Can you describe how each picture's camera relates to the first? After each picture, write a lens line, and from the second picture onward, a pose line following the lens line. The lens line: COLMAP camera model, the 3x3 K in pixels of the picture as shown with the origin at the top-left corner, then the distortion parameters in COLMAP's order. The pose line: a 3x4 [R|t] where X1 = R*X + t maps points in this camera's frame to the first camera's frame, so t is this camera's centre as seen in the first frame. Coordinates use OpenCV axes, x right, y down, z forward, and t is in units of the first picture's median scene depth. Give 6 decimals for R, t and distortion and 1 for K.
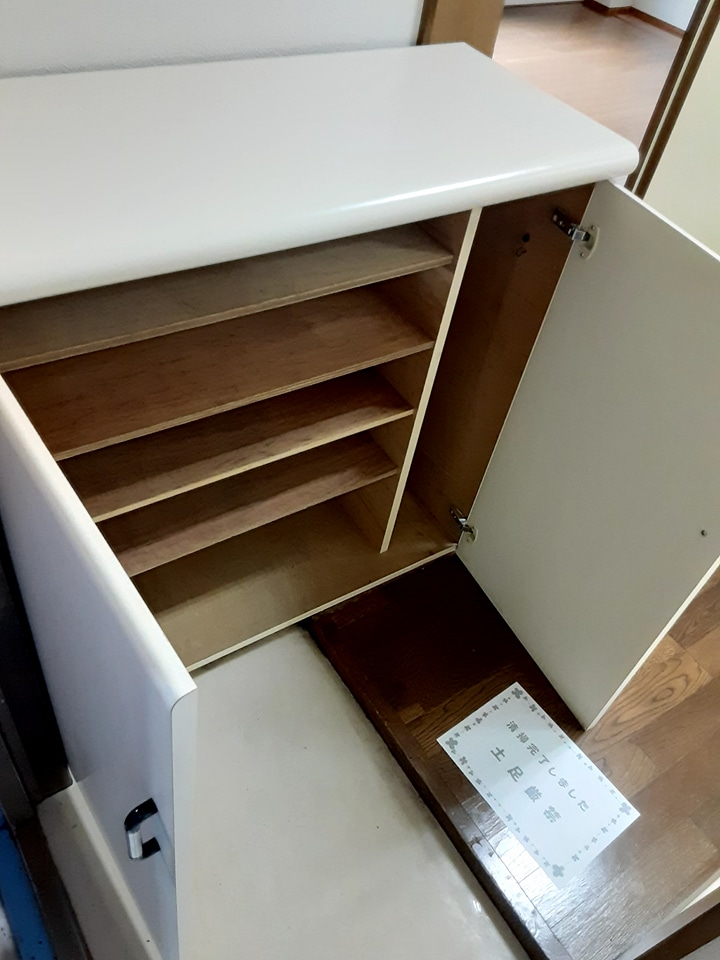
lens RADIAL K [[768.4, 0, 354.4], [0, 768.4, 481.6], [0, 0, 1]] dist [0.135099, -0.211228]
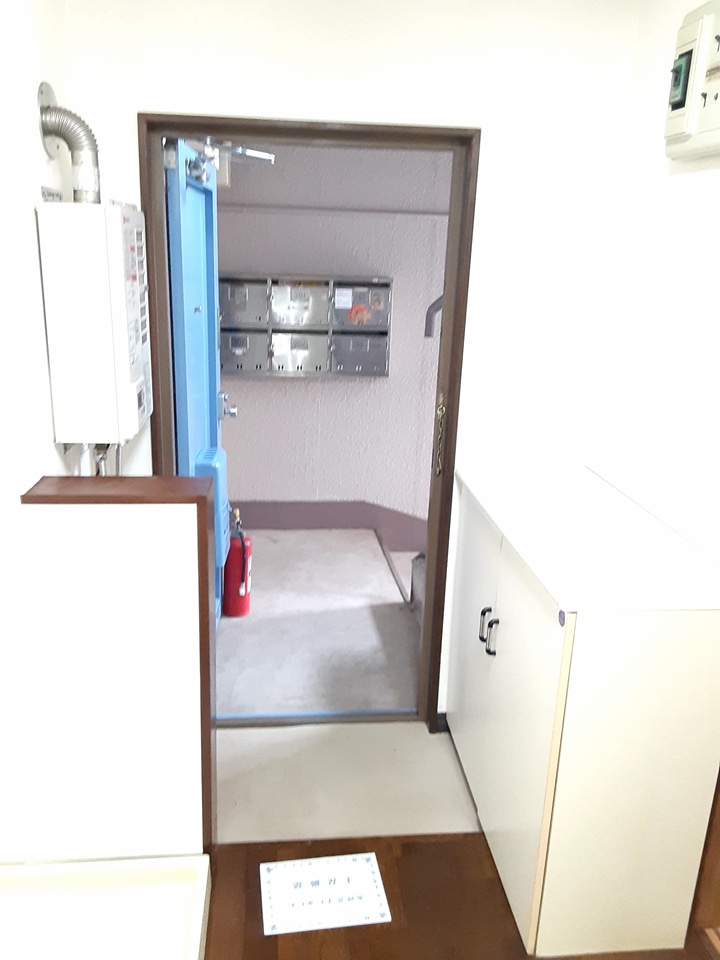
lens RADIAL K [[768.4, 0, 354.4], [0, 768.4, 481.6], [0, 0, 1]] dist [0.135099, -0.211228]
pose [[-0.461268, 0.114784, -0.879805, 1.266995], [-0.701067, 0.560615, 0.440700, -0.648448], [0.543817, 0.820082, -0.178123, 0.629739]]
